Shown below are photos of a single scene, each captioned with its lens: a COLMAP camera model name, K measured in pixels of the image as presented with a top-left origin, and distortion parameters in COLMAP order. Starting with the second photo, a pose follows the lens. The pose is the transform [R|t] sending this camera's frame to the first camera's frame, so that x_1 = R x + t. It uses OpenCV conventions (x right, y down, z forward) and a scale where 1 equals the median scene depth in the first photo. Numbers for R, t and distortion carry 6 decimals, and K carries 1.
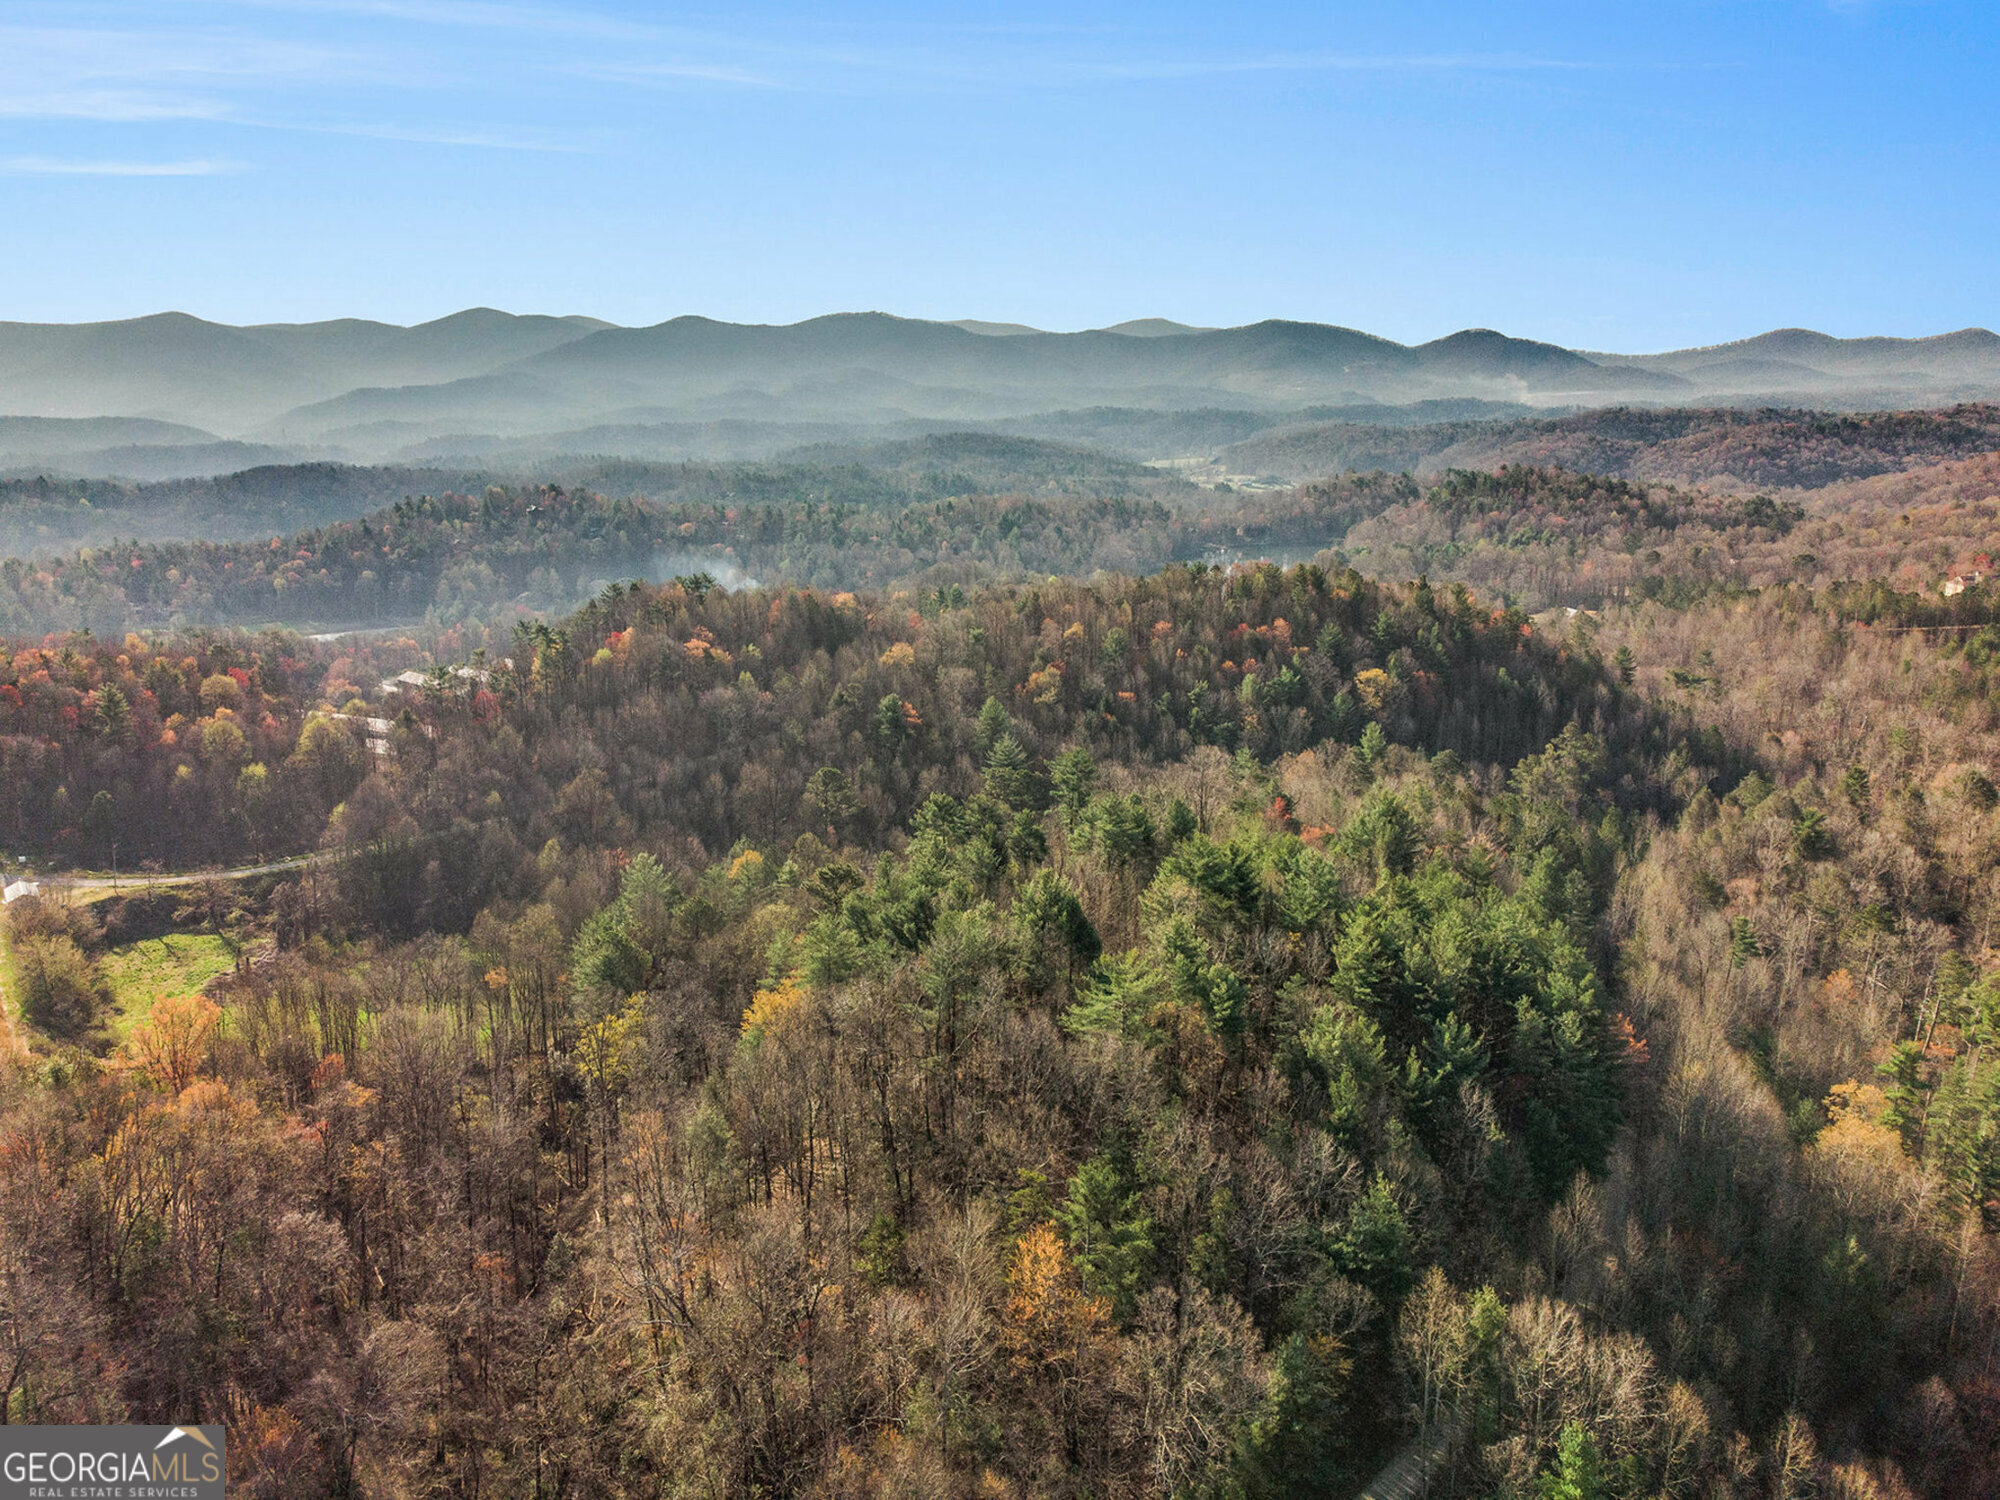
lens RADIAL K [[1490.0, 0, 1000.0], [0, 1490.0, 750.0], [0, 0, 1]] dist [0.026232, 0.008877]
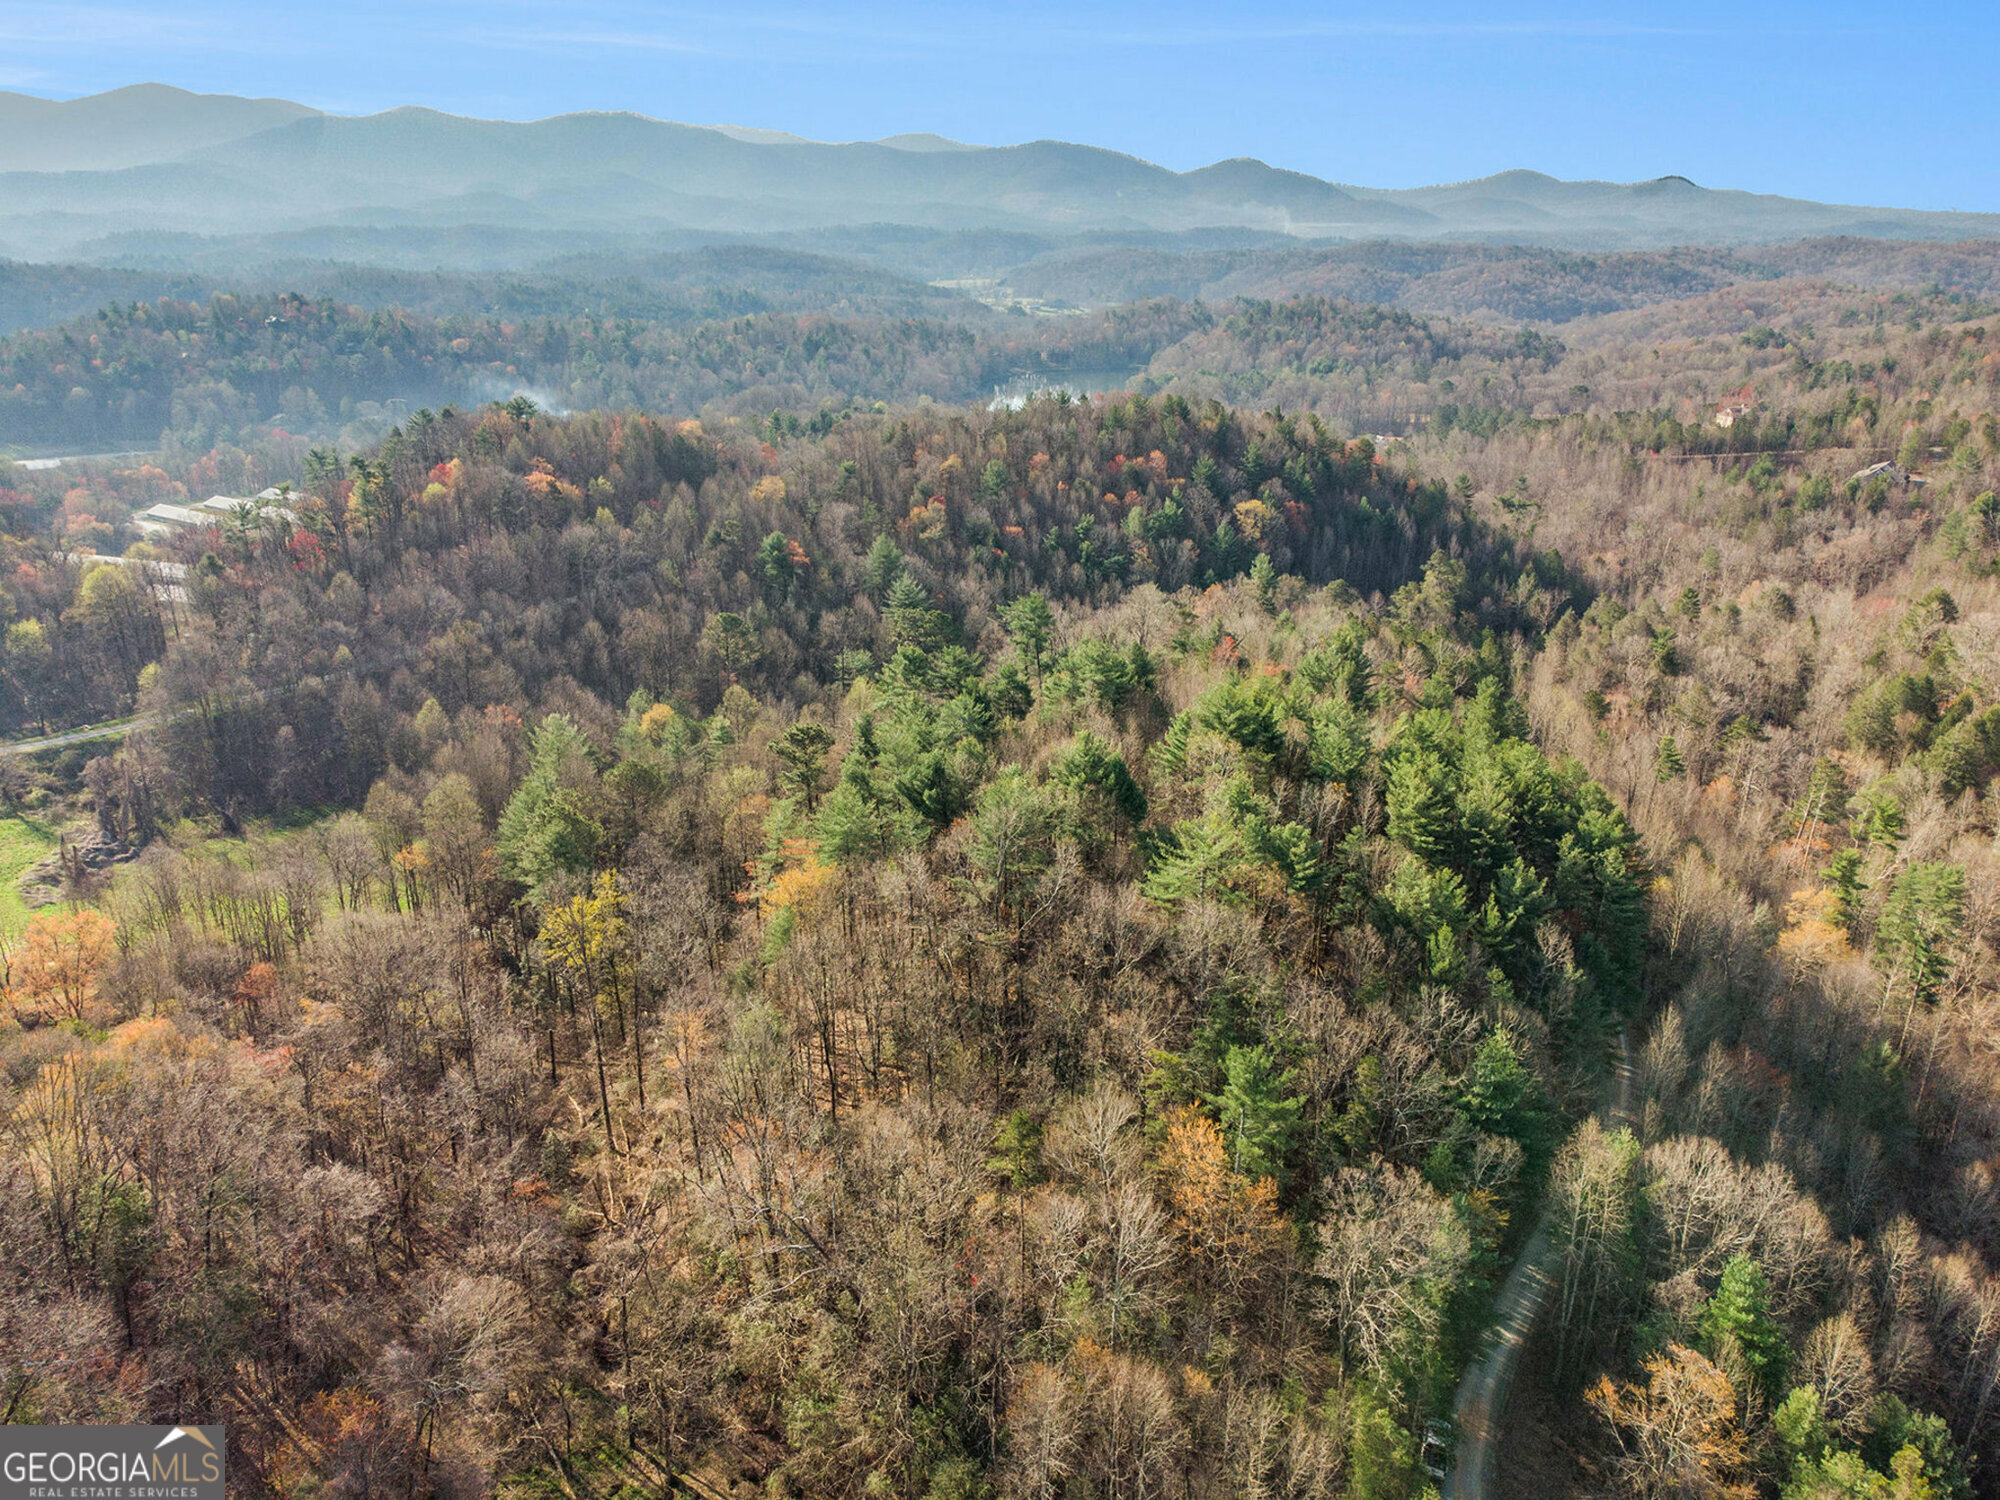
lens RADIAL K [[1370.9, 0, 1000.0], [0, 1370.9, 750.0], [0, 0, 1]] dist [0.041474, -0.034055]
pose [[0.975697, -0.050777, 0.213159, -0.127277], [0.020493, 0.989662, 0.141945, -0.020877], [-0.218163, -0.134128, 0.966651, 0.088158]]
